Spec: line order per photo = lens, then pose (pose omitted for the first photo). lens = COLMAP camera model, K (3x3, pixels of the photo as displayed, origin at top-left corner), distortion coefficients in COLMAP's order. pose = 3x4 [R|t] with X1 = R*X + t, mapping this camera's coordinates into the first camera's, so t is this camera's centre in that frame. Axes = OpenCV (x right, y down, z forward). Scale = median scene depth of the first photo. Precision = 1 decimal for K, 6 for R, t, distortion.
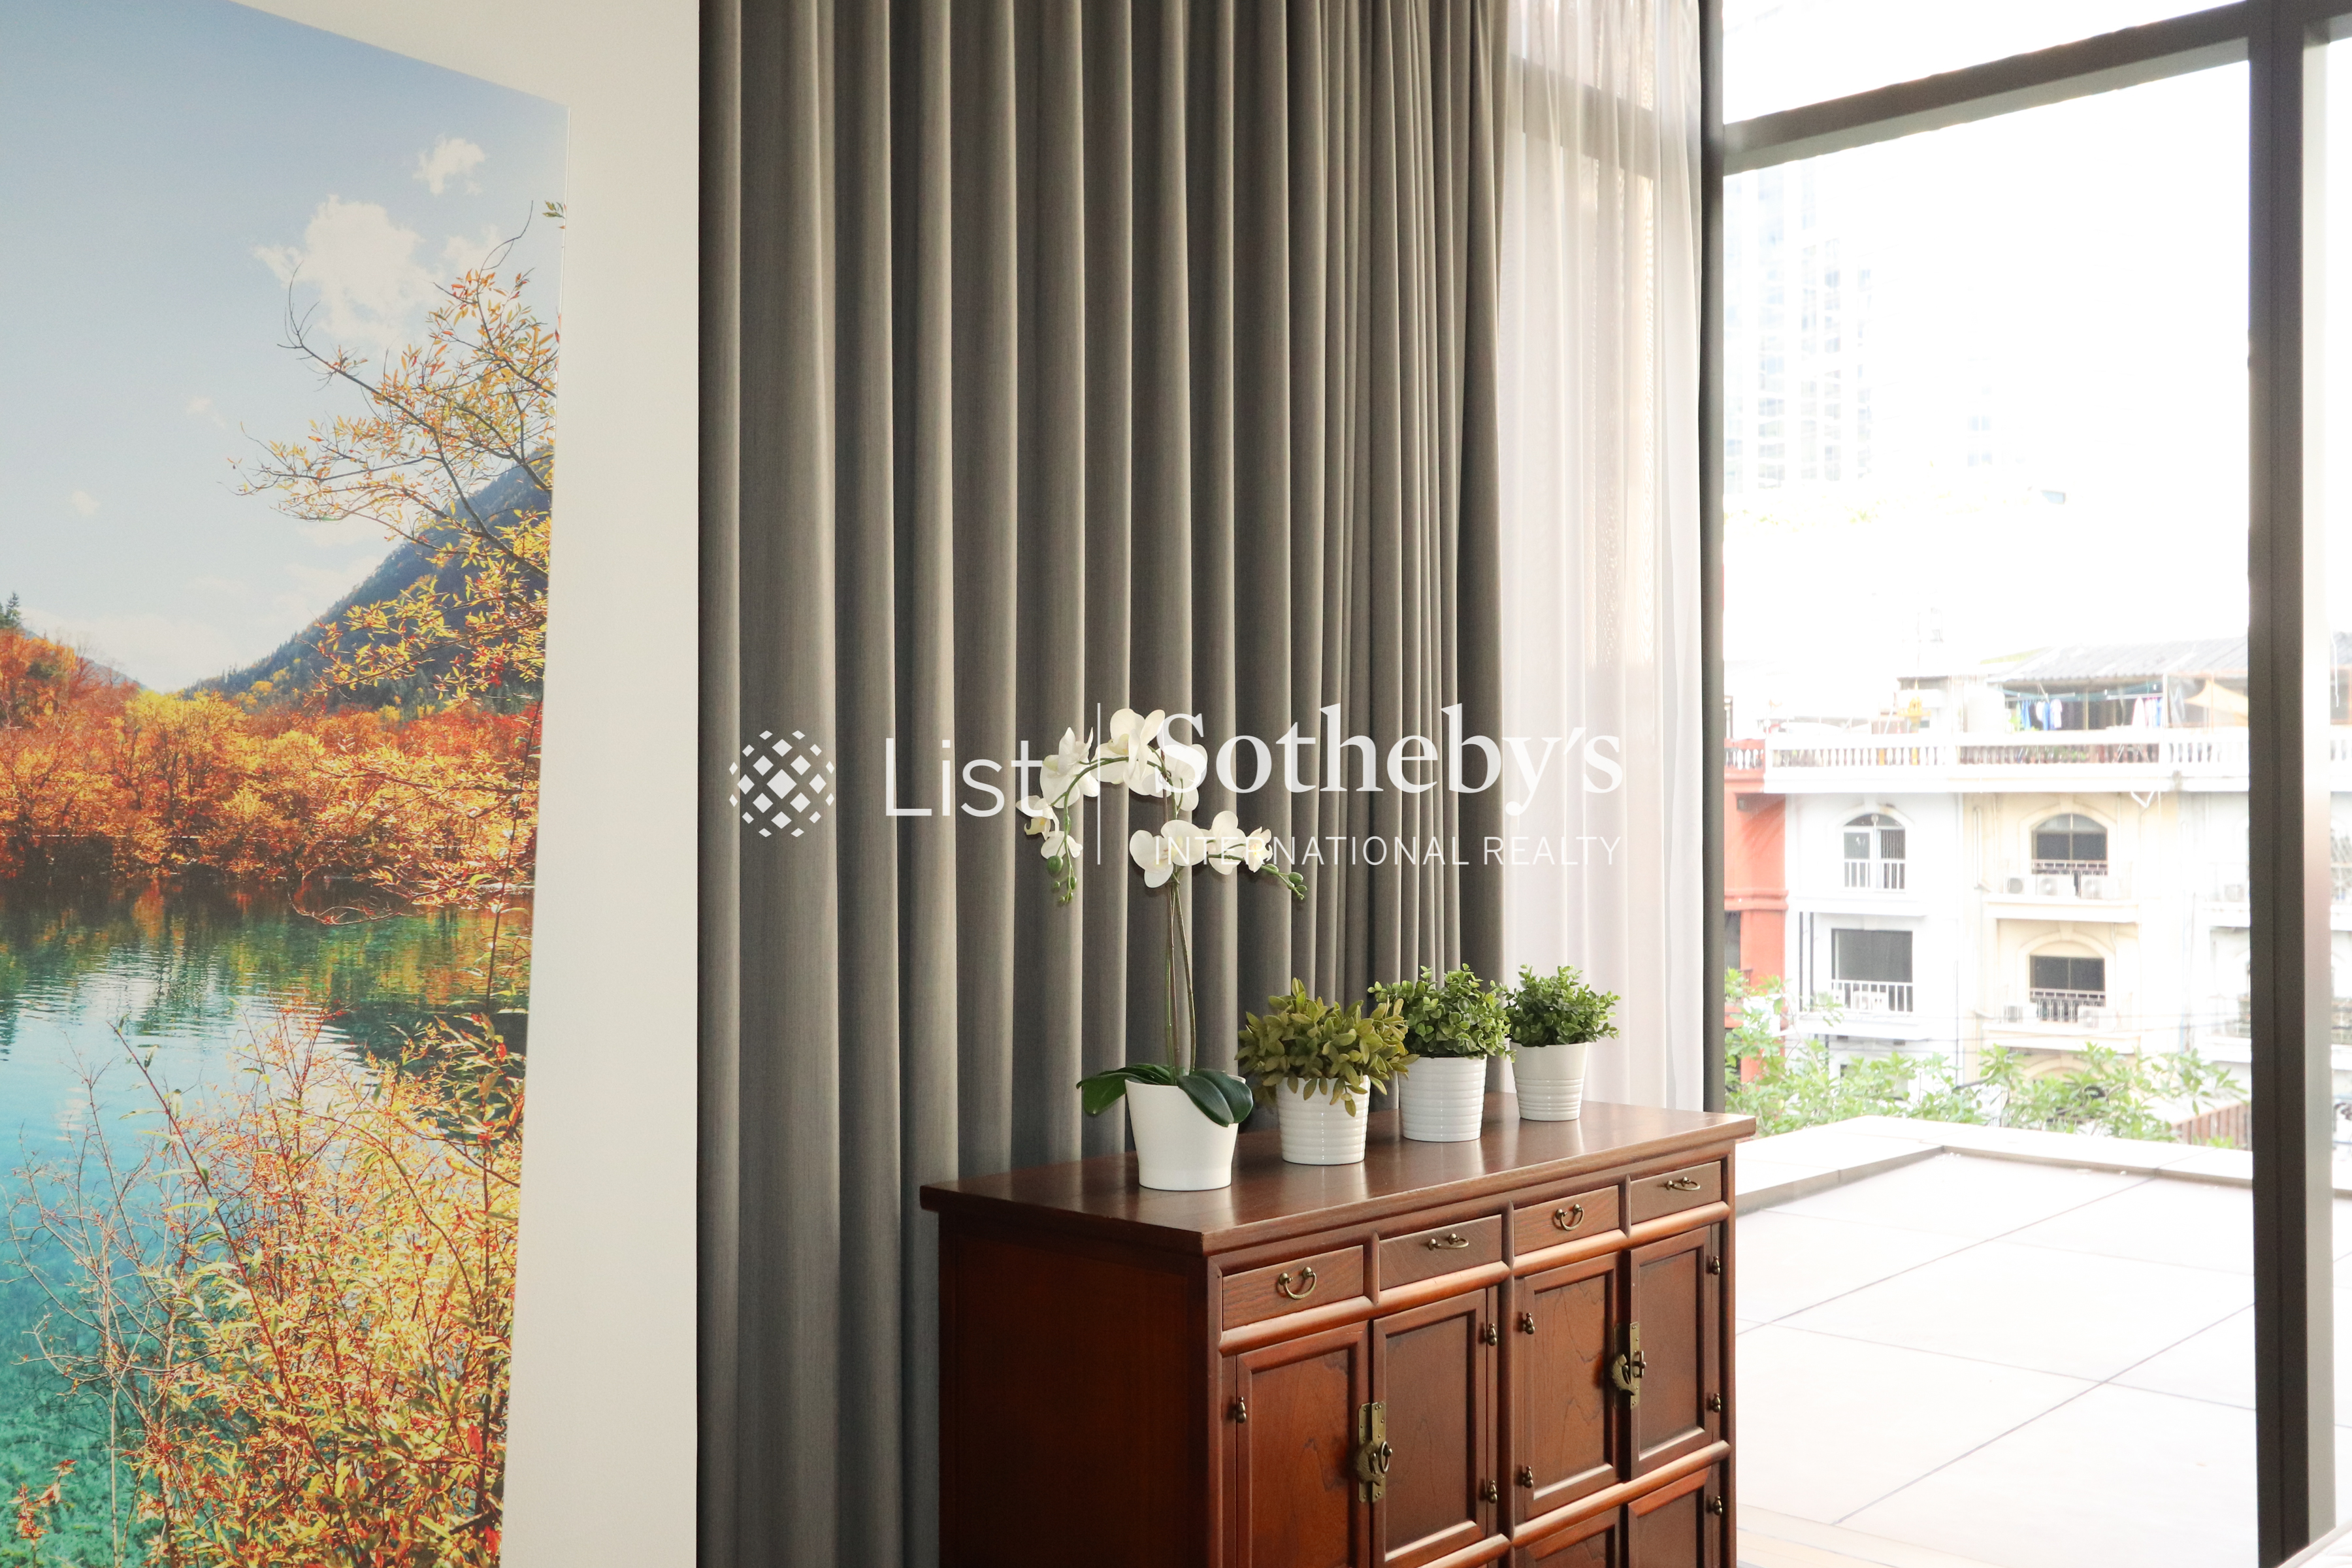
lens RADIAL K [[2181.0, 0, 1180.6], [0, 2181.0, 749.7], [0, 0, 1]] dist [-0.005917, 0.000000]
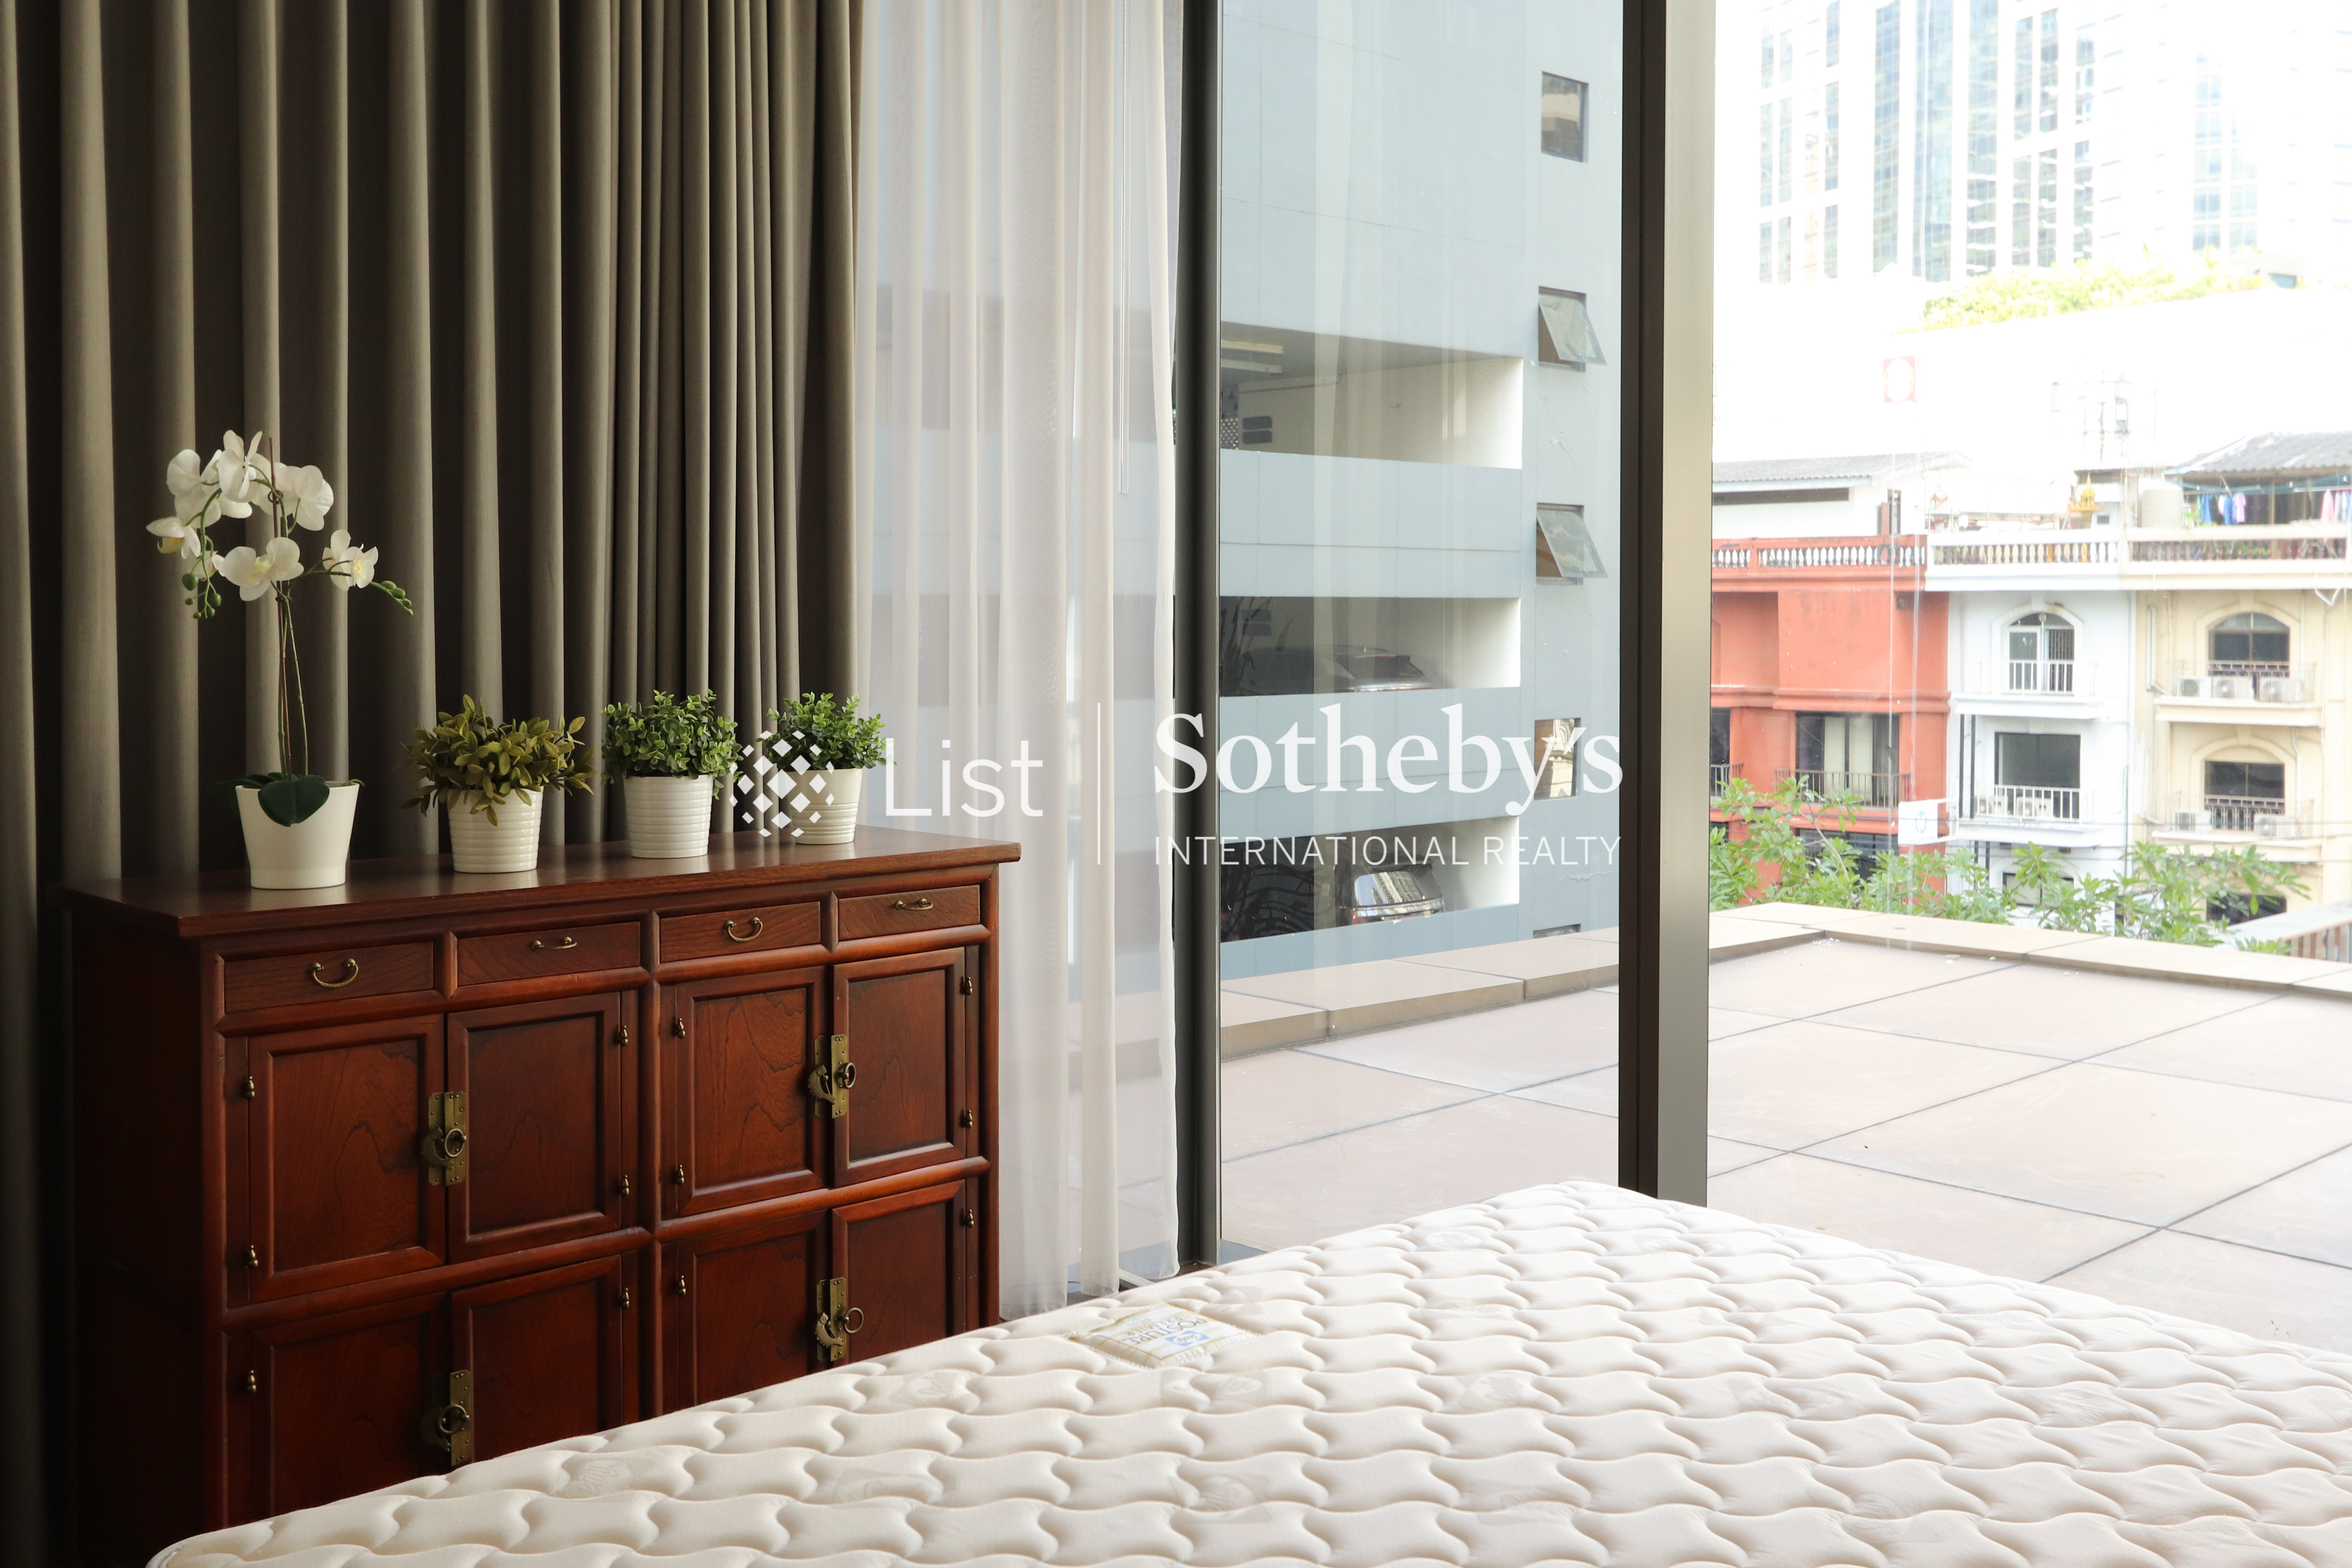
lens RADIAL K [[2239.3, 0, 1387.5], [0, 2239.3, 638.0], [0, 0, 1]] dist [0.019702, 0.000000]
pose [[0.997021, 0.001153, -0.077122, 0.108542], [0.001356, 0.999472, 0.032463, 0.008185], [0.077119, -0.032471, 0.996493, -0.006152]]
